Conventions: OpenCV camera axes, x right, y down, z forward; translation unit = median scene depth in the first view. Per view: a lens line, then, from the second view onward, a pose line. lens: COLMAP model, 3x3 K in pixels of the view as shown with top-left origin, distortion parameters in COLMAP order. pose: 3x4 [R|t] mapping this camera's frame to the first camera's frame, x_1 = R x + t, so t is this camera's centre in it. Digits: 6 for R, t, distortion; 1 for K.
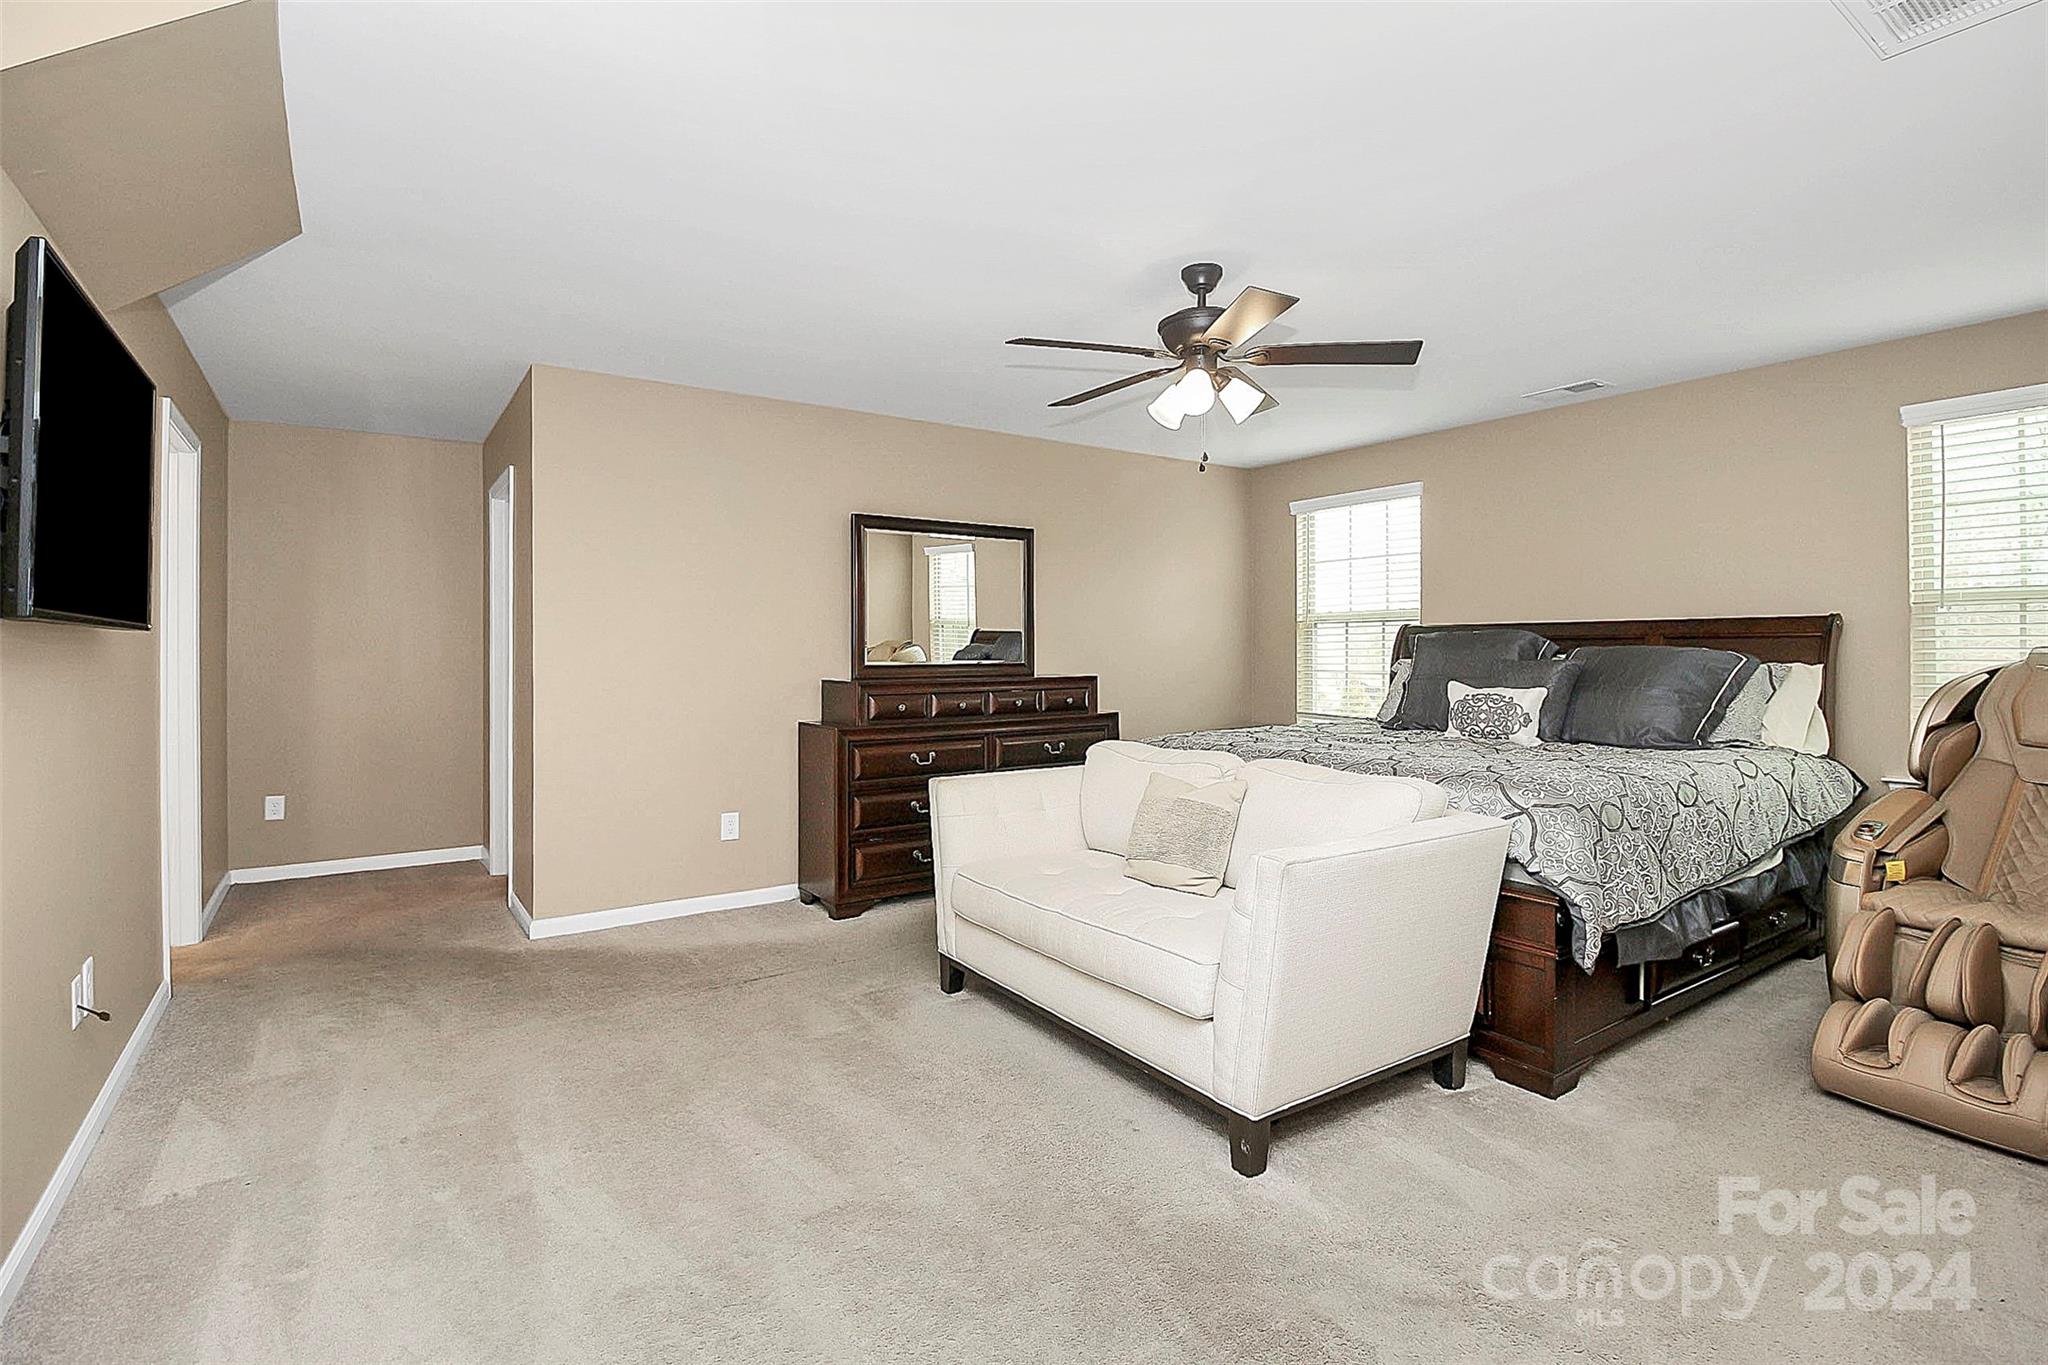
lens RADIAL K [[973.7, 0, 1022.8], [0, 973.7, 654.5], [0, 0, 1]] dist [-0.001069, -0.000376]
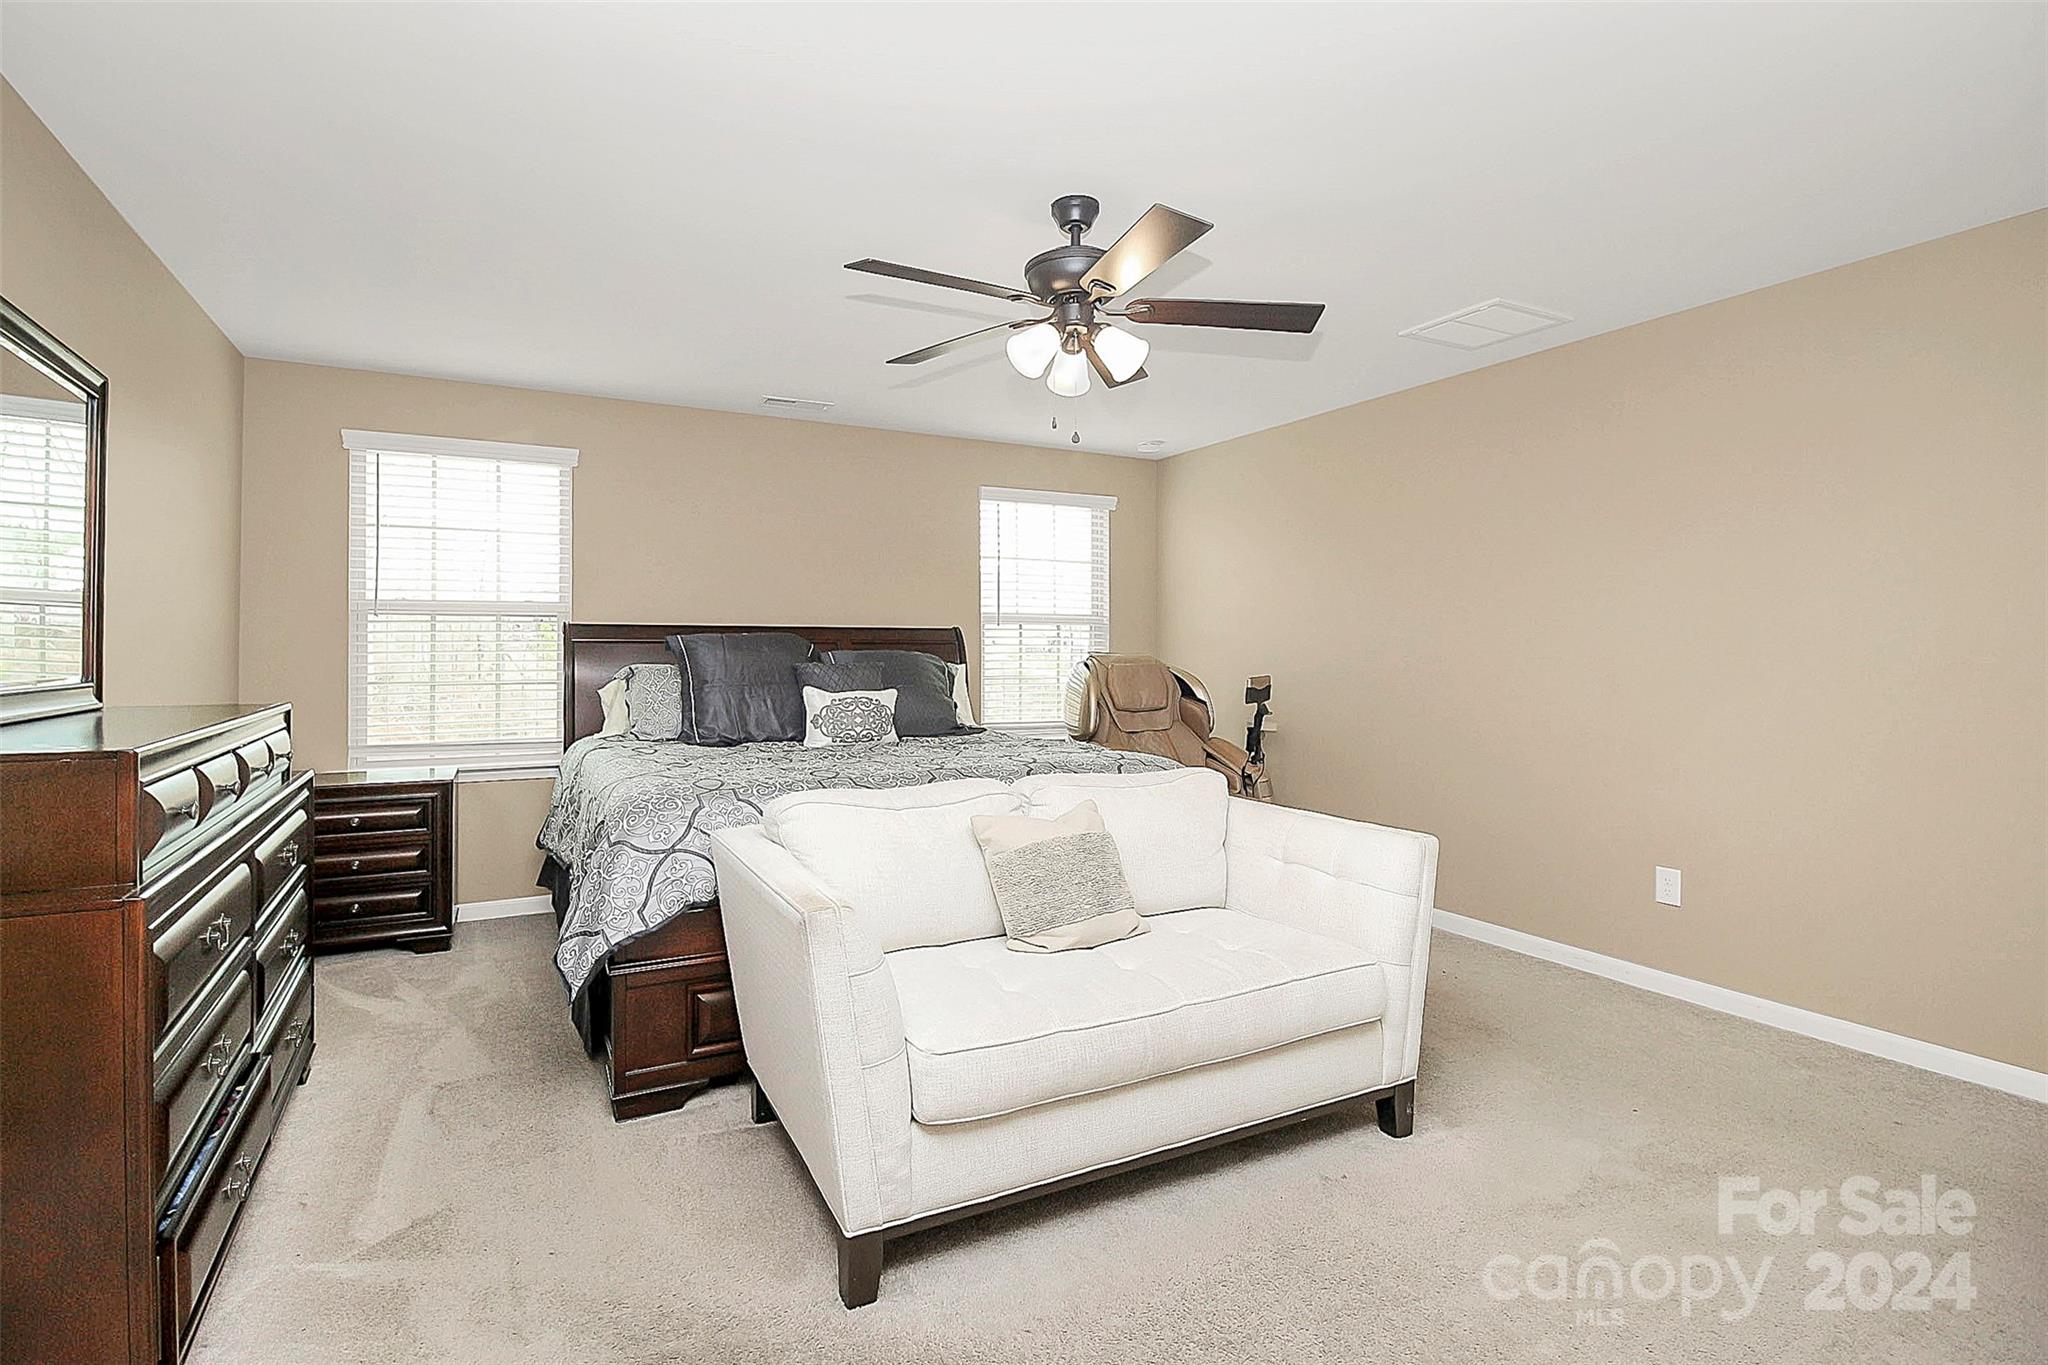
lens RADIAL K [[973.7, 0, 1022.8], [0, 973.7, 654.5], [0, 0, 1]] dist [-0.001069, -0.000376]
pose [[0.117829, 0.000011, 0.993034, -0.494728], [0.003180, 0.999995, -0.000388, -0.002777], [-0.993029, 0.003203, 0.117829, 0.712713]]
